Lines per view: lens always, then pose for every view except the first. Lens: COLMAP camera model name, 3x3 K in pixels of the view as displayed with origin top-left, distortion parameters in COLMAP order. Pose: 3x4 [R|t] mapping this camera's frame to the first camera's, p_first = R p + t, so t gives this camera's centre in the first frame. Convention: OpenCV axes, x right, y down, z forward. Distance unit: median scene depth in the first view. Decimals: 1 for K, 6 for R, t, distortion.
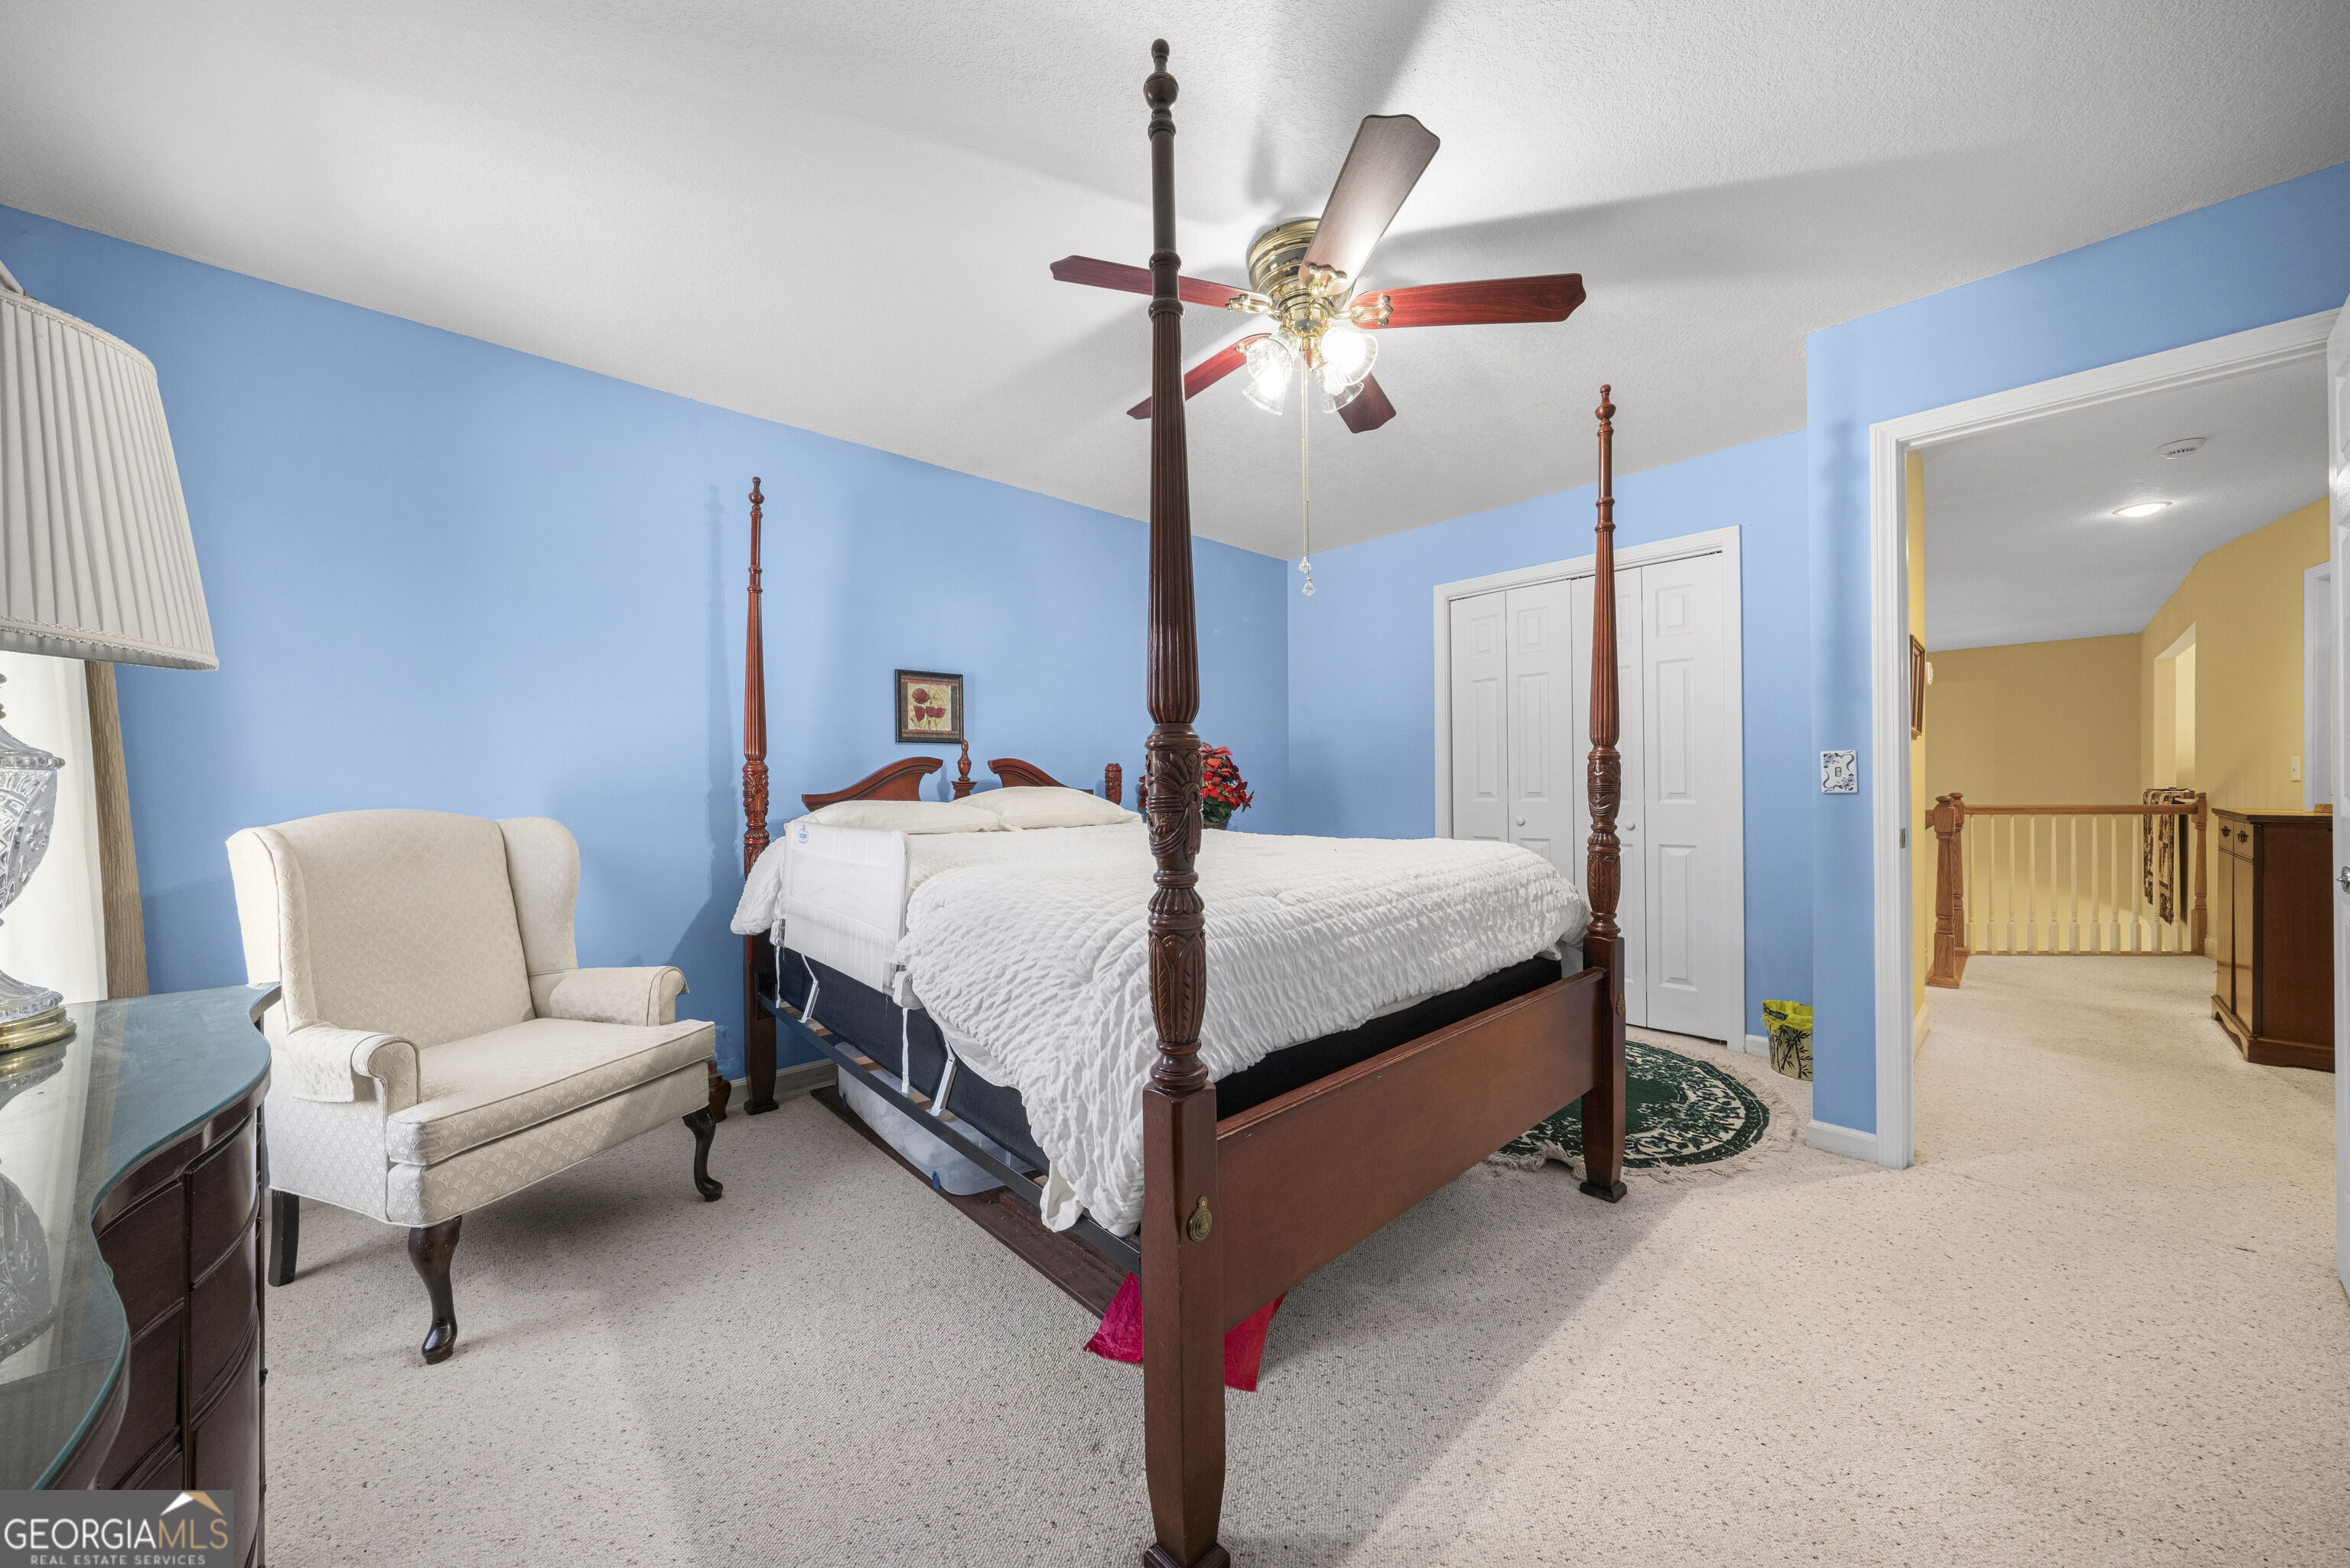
lens RADIAL K [[840.4, 0, 1175.0], [0, 840.4, 784.0], [0, 0, 1]] dist [0.000972, 0.000111]
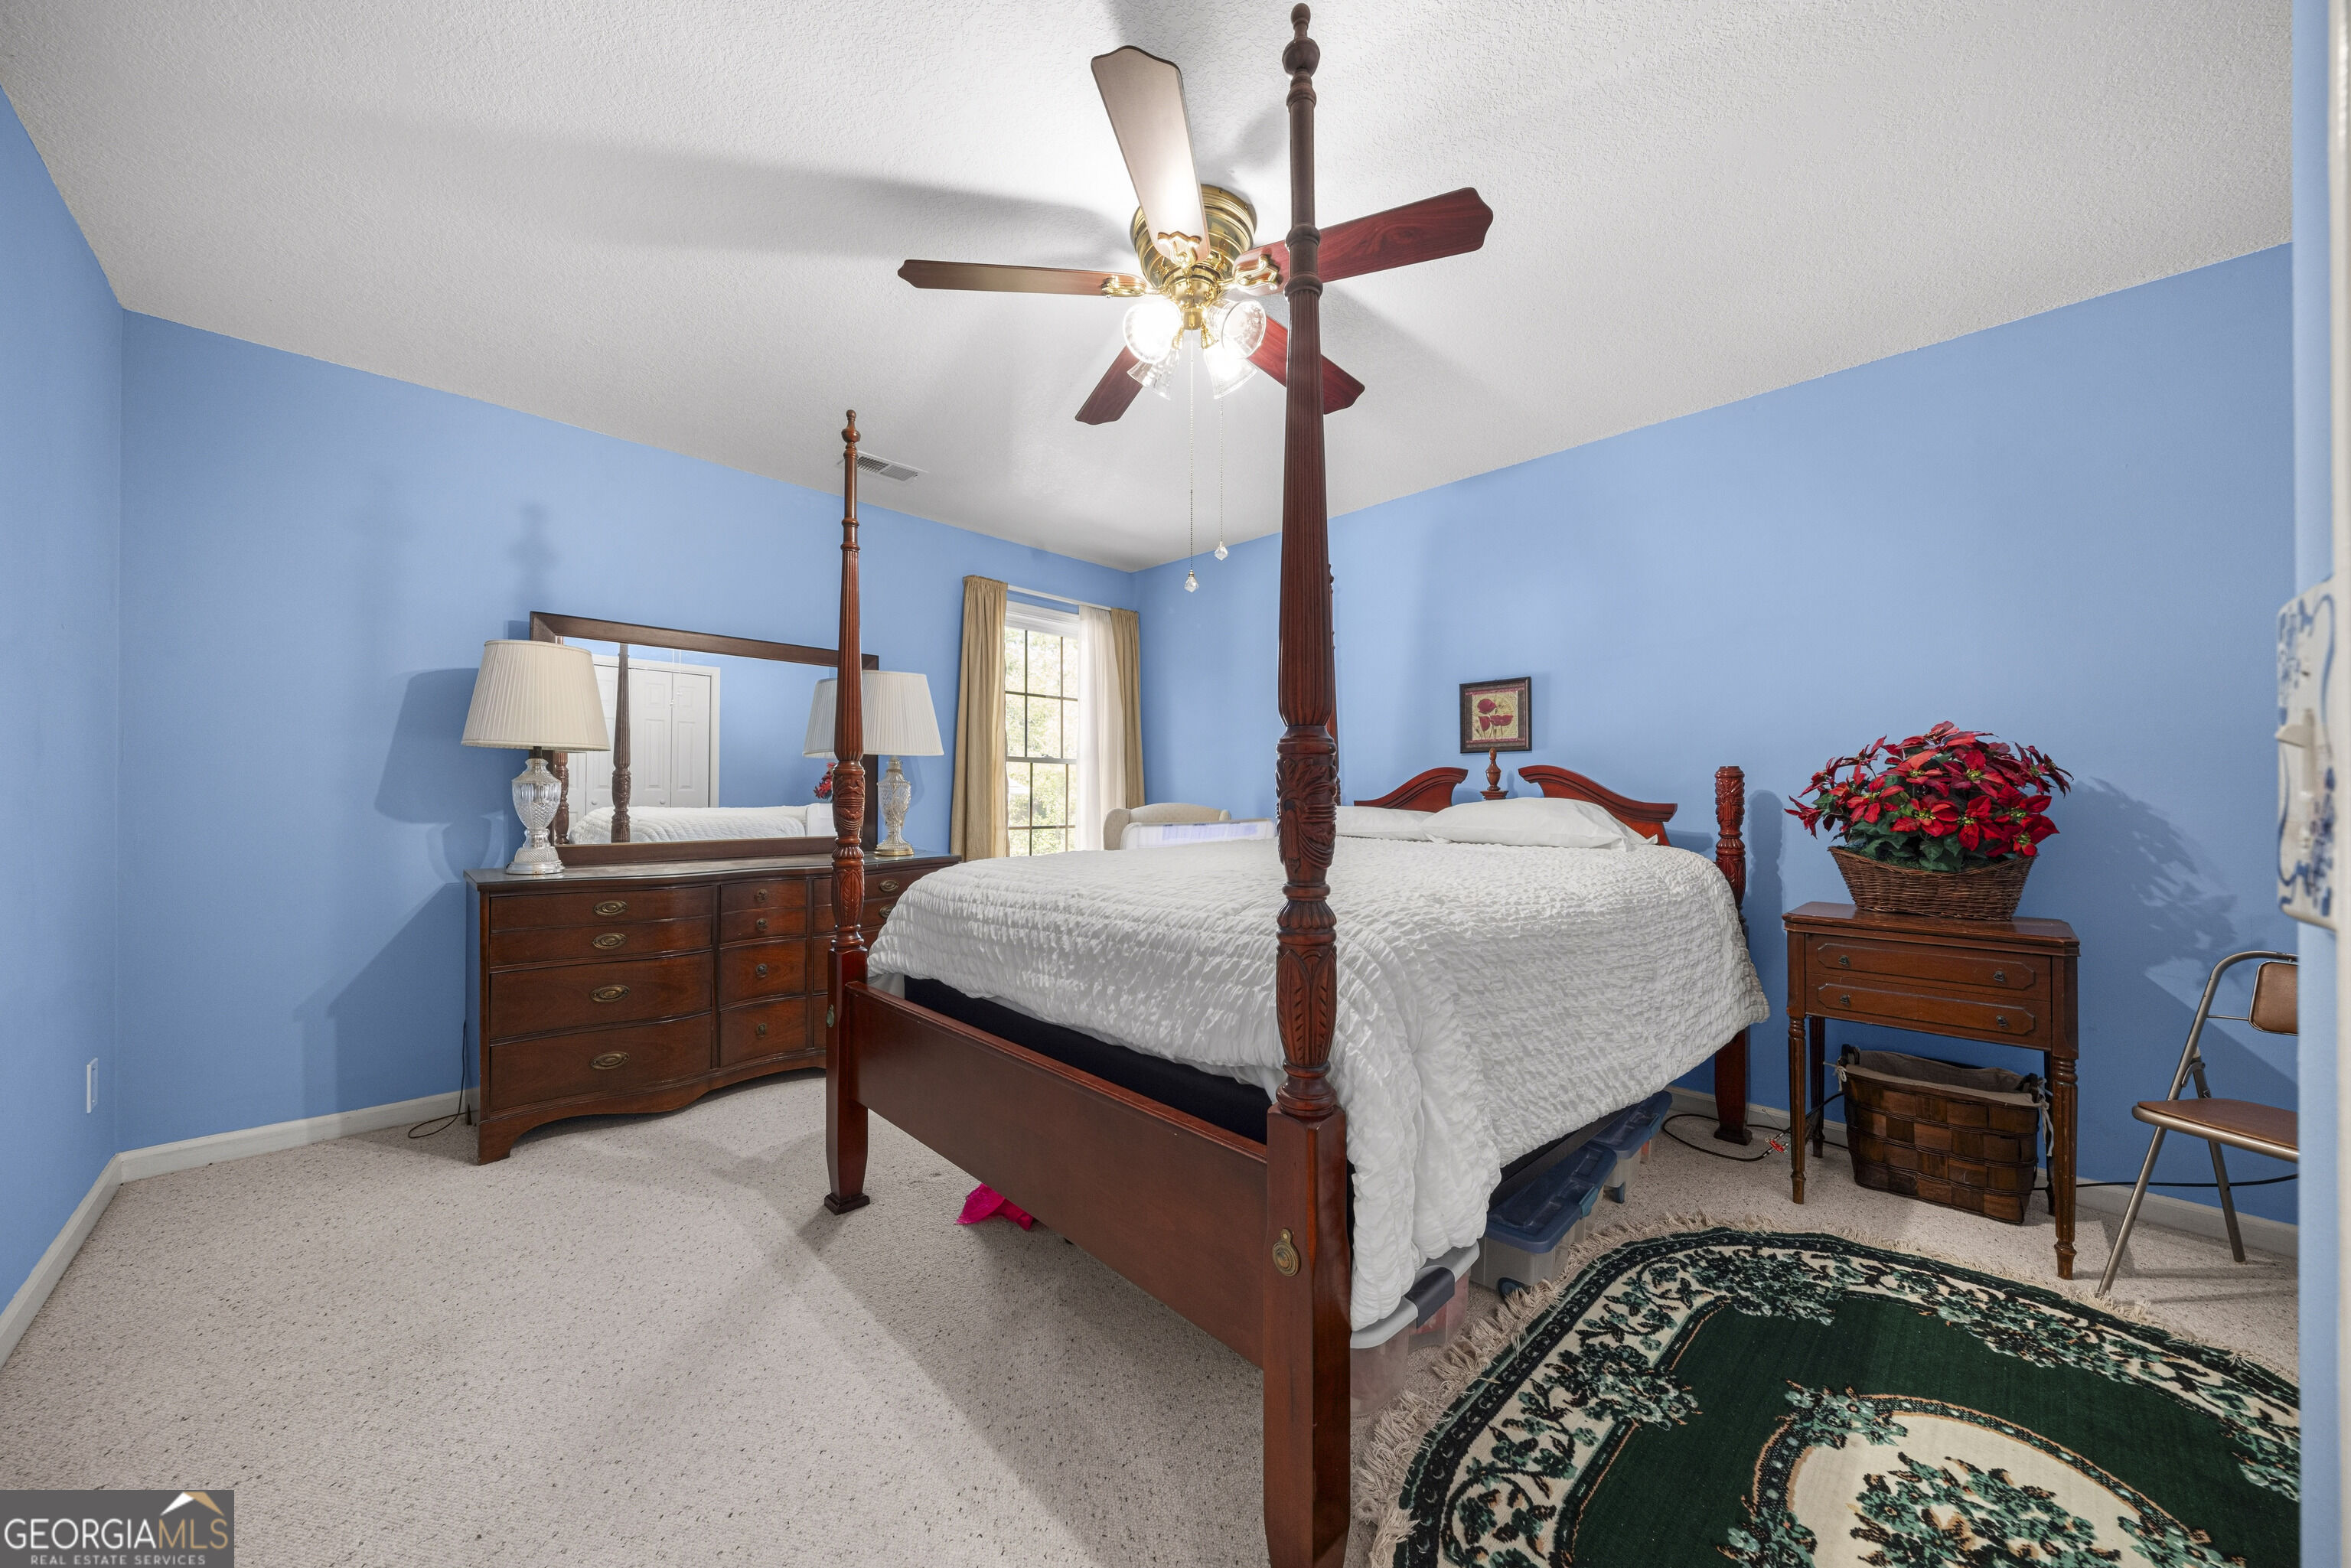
lens RADIAL K [[818.7, 0, 1175.5], [0, 818.7, 784.0], [0, 0, 1]] dist [-0.000120, -0.000052]
pose [[0.013392, -0.001362, -0.999909, 0.686841], [-0.007930, 0.999967, -0.001468, -0.006788], [0.999879, 0.007949, 0.013381, 0.630005]]
